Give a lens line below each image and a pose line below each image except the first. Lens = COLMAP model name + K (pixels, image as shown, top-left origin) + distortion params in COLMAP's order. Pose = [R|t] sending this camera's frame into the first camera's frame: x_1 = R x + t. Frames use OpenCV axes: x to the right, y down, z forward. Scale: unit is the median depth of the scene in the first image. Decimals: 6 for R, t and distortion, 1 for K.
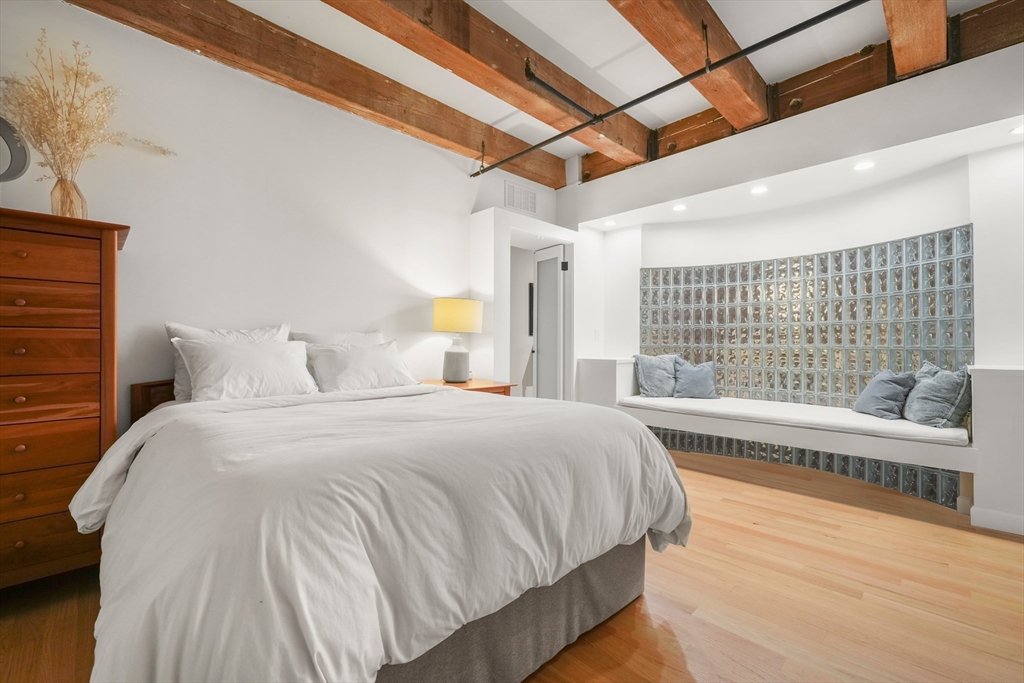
lens RADIAL K [[427.8, 0, 512.0], [0, 427.8, 341.5], [0, 0, 1]] dist [-0.000885, -0.000136]
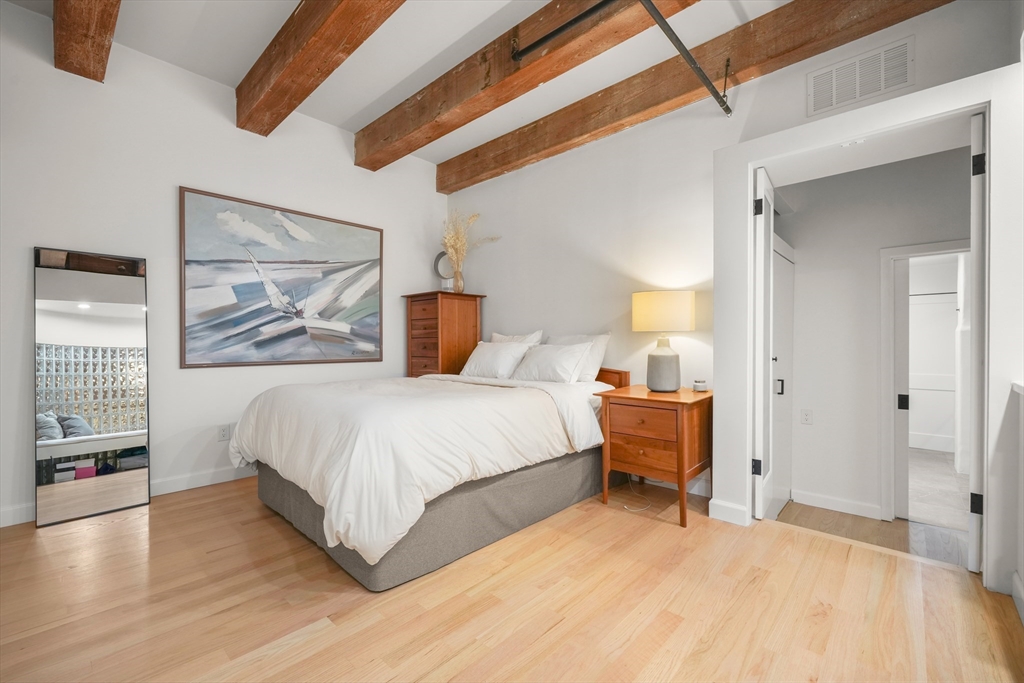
lens RADIAL K [[431.9, 0, 512.5], [0, 431.9, 345.8], [0, 0, 1]] dist [0.000644, -0.000174]
pose [[0.045033, 0.003822, -0.998978, 0.789707], [0.005581, 0.999976, 0.004078, 0.002286], [0.998970, -0.005759, 0.045010, 0.761309]]
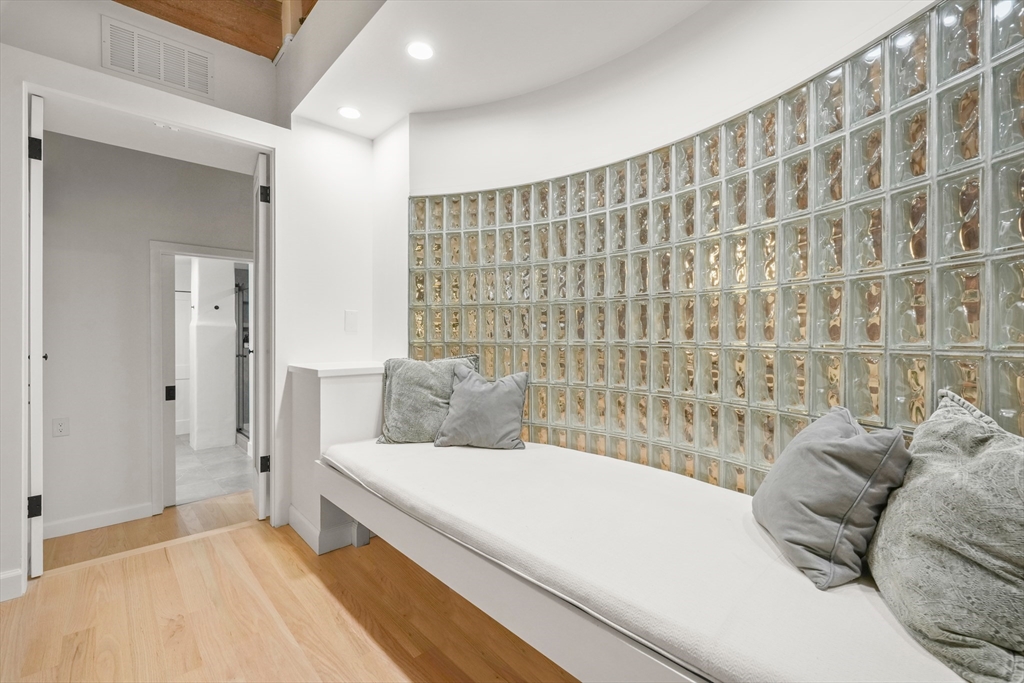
lens RADIAL K [[438.2, 0, 512.3], [0, 438.2, 338.7], [0, 0, 1]] dist [-0.001717, -0.000196]
pose [[0.999658, -0.000760, -0.026139, 0.662001], [0.000998, 0.999958, 0.009087, 0.002626], [0.026131, -0.009110, 0.999617, 0.675244]]
